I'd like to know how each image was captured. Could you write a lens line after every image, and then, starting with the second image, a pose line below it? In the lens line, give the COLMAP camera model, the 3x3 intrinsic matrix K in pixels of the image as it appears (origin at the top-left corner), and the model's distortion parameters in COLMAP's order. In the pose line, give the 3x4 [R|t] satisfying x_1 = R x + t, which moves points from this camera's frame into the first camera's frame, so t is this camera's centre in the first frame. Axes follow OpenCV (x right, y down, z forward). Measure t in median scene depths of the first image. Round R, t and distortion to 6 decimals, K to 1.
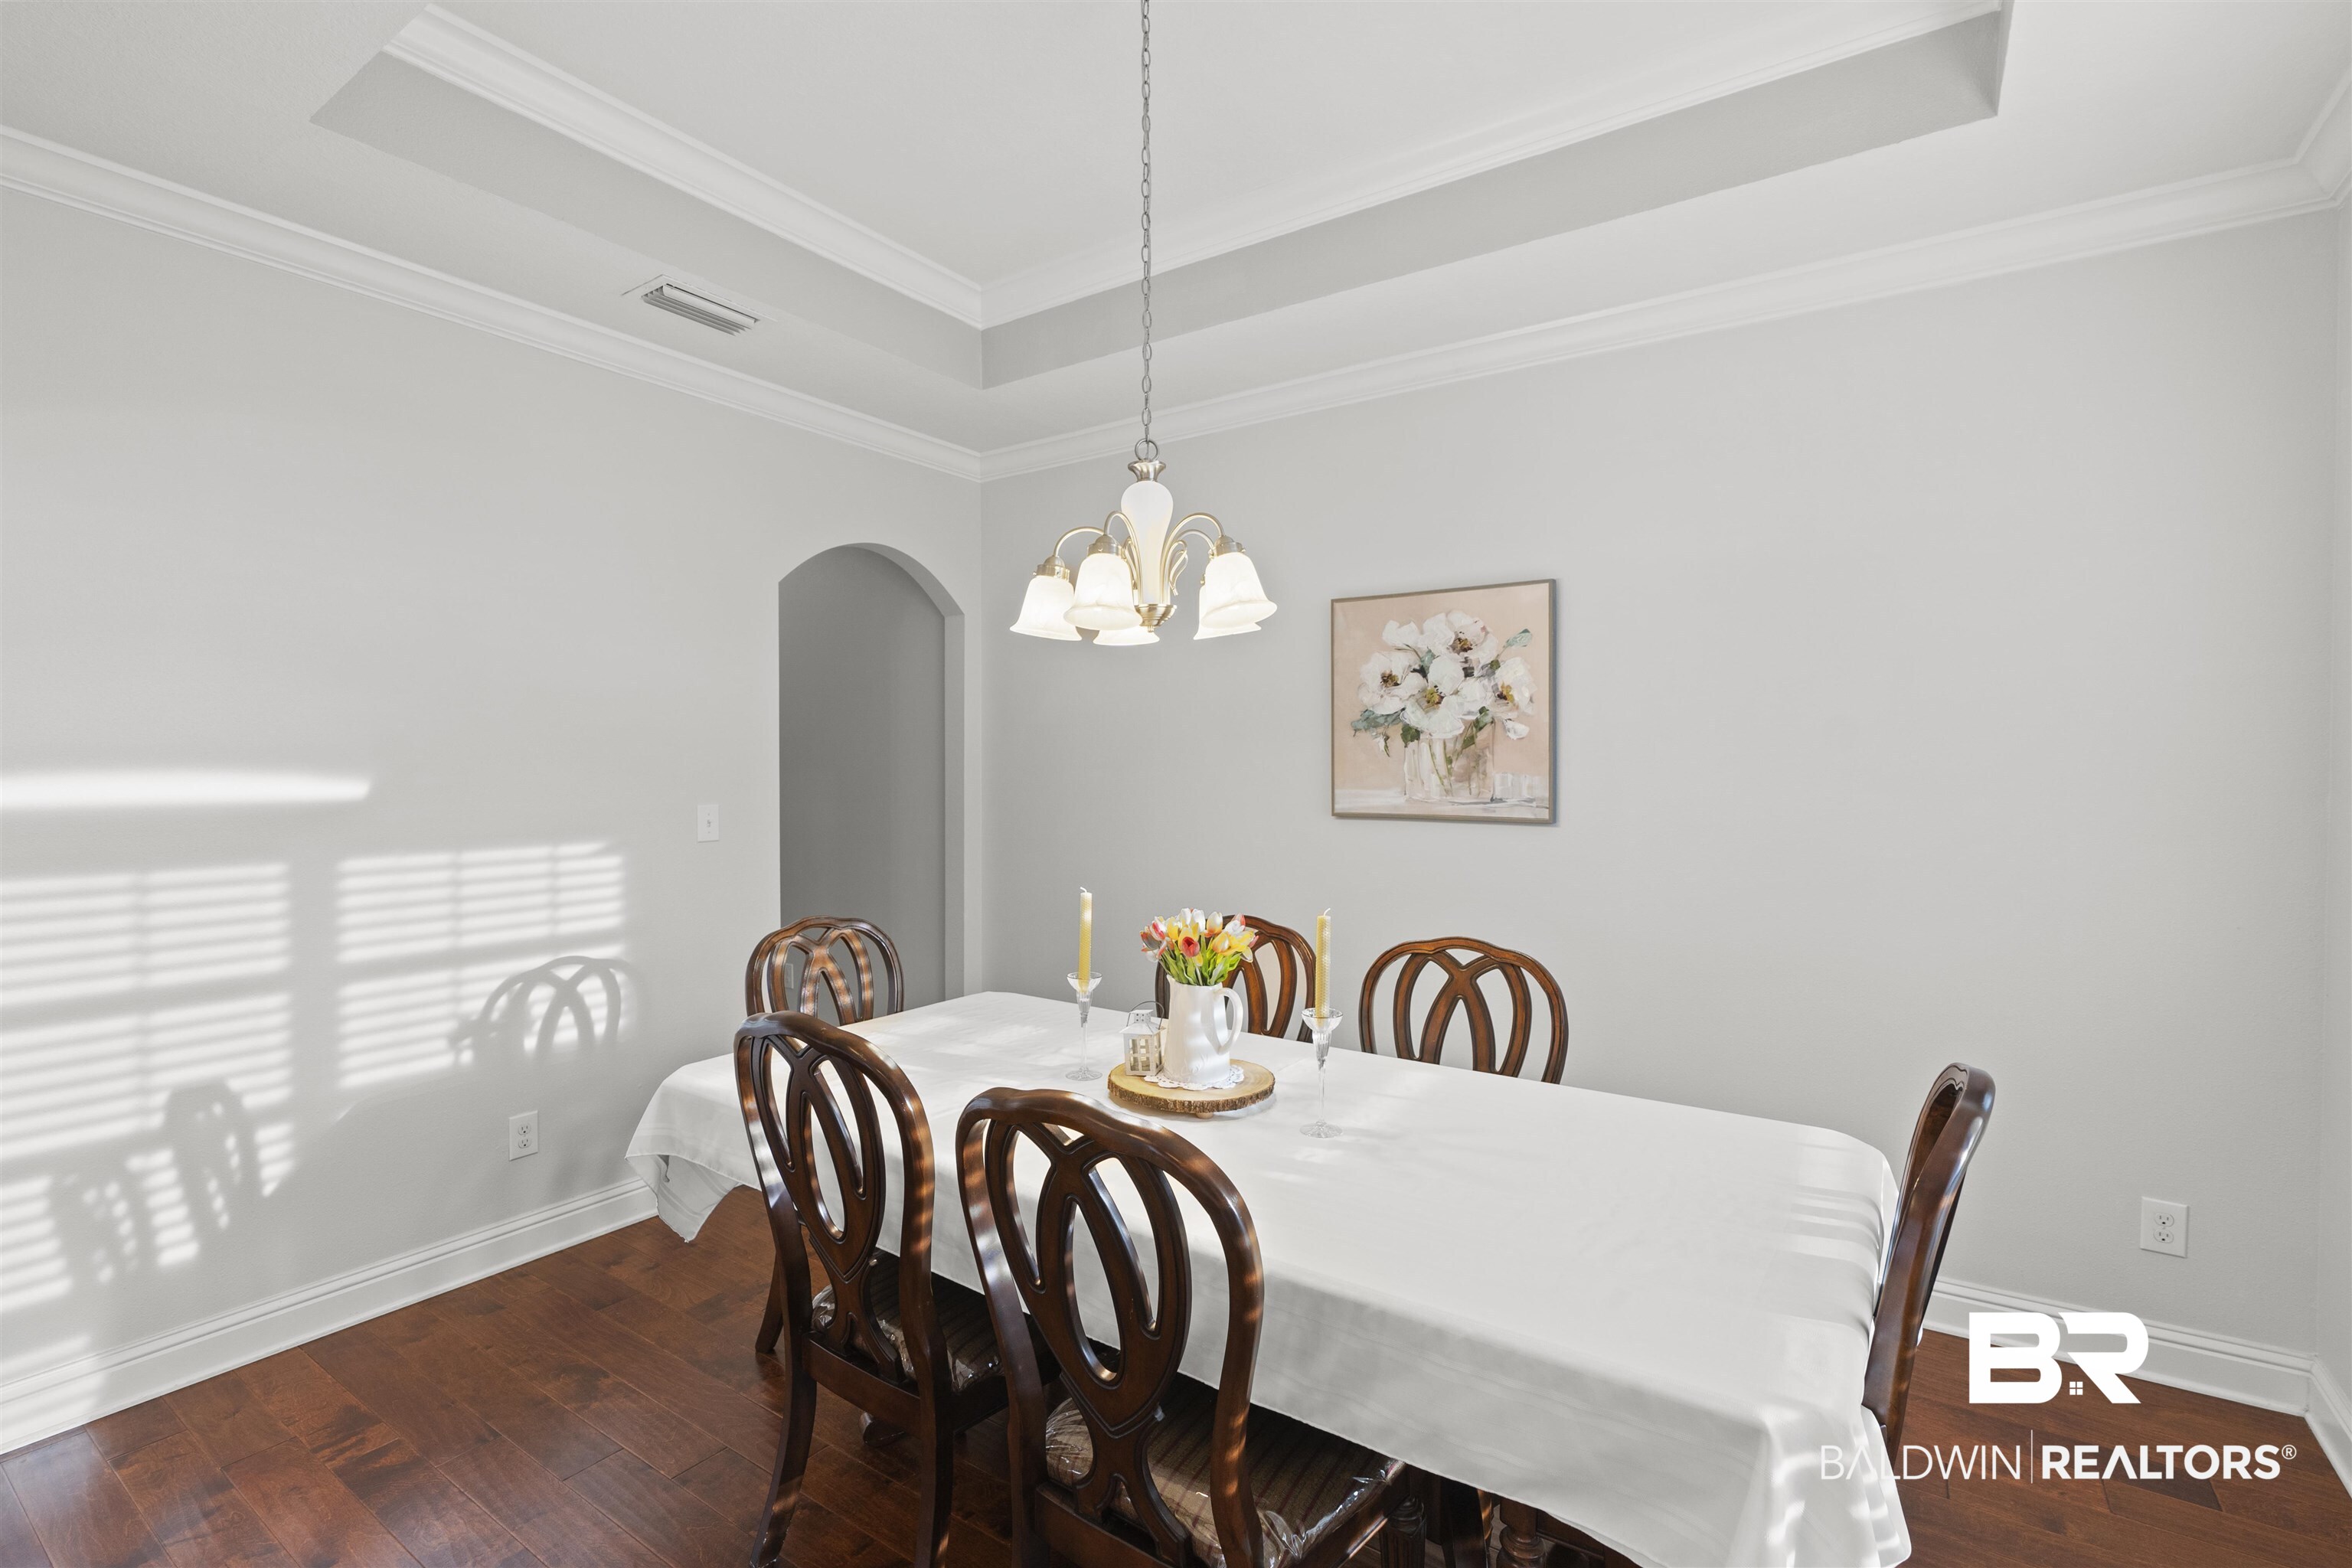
lens RADIAL K [[1078.2, 0, 1175.0], [0, 1078.2, 768.5], [0, 0, 1]] dist [-0.004061, 0.003332]
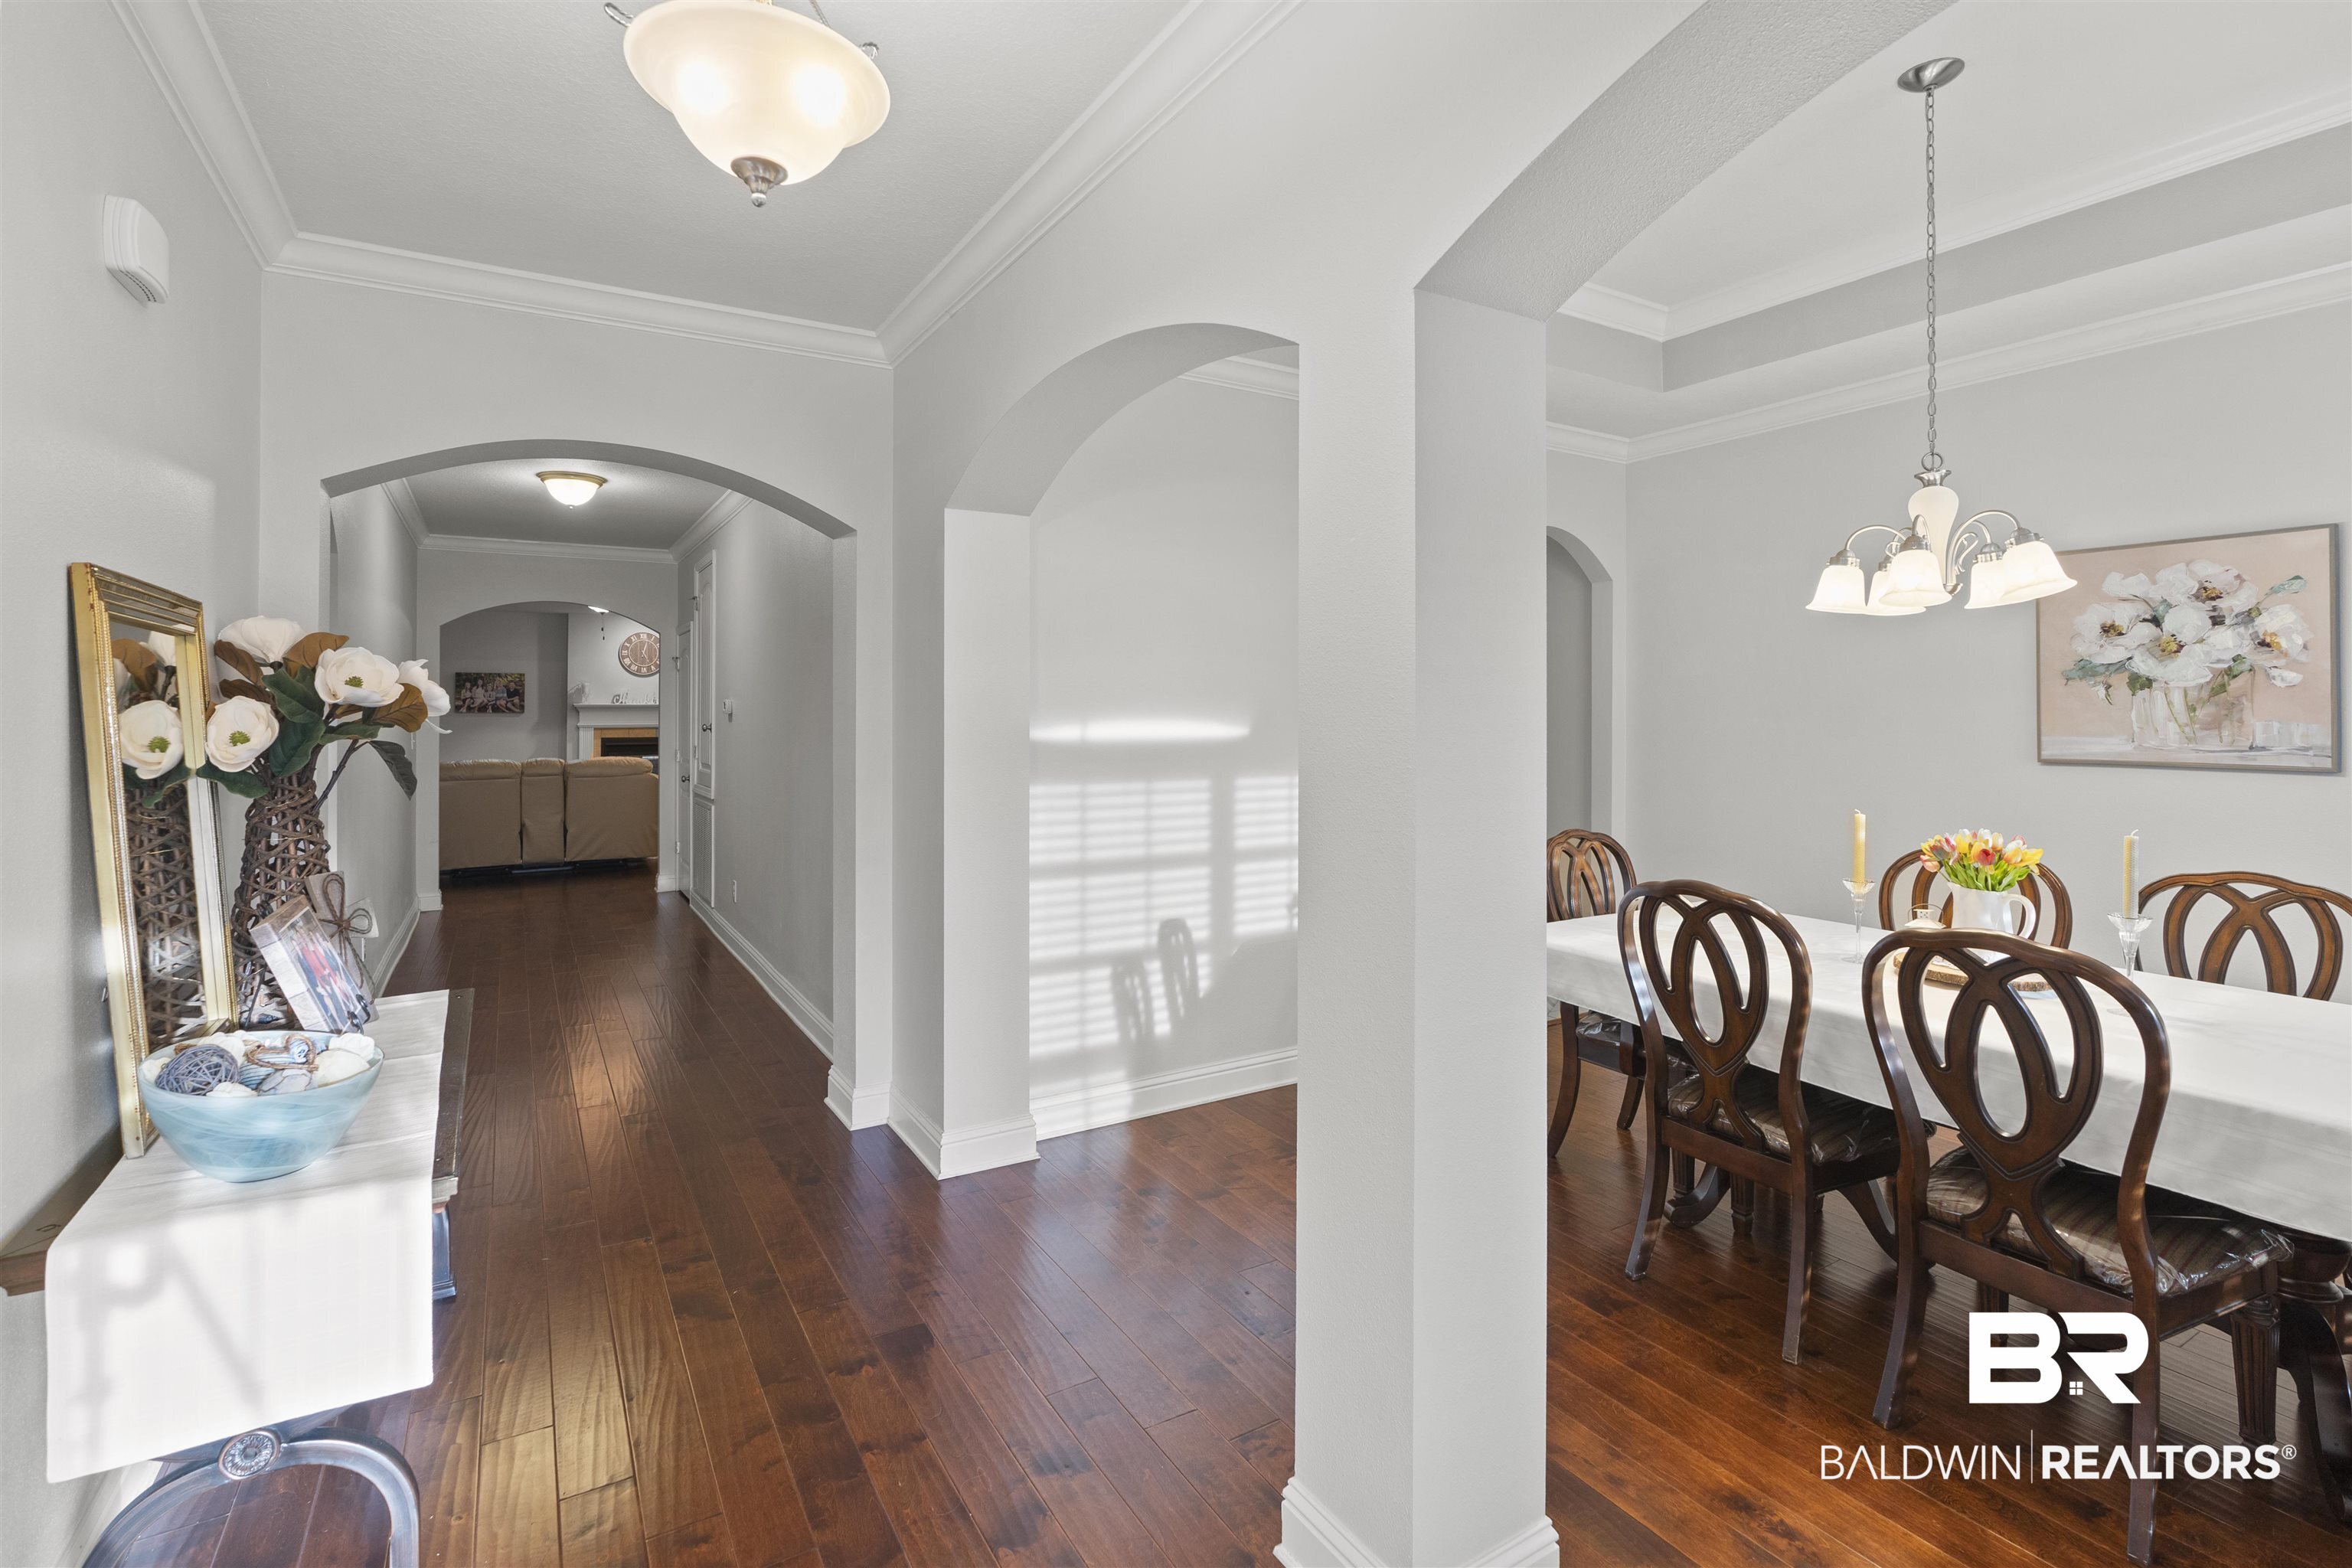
lens RADIAL K [[1078.2, 0, 1185.5], [0, 1078.2, 715.1], [0, 0, 1]] dist [-0.004061, 0.003332]
pose [[0.913165, -0.000522, -0.407590, -0.235964], [0.000026, 0.999999, -0.001222, 0.000161], [0.407591, 0.001105, 0.913164, -0.372327]]
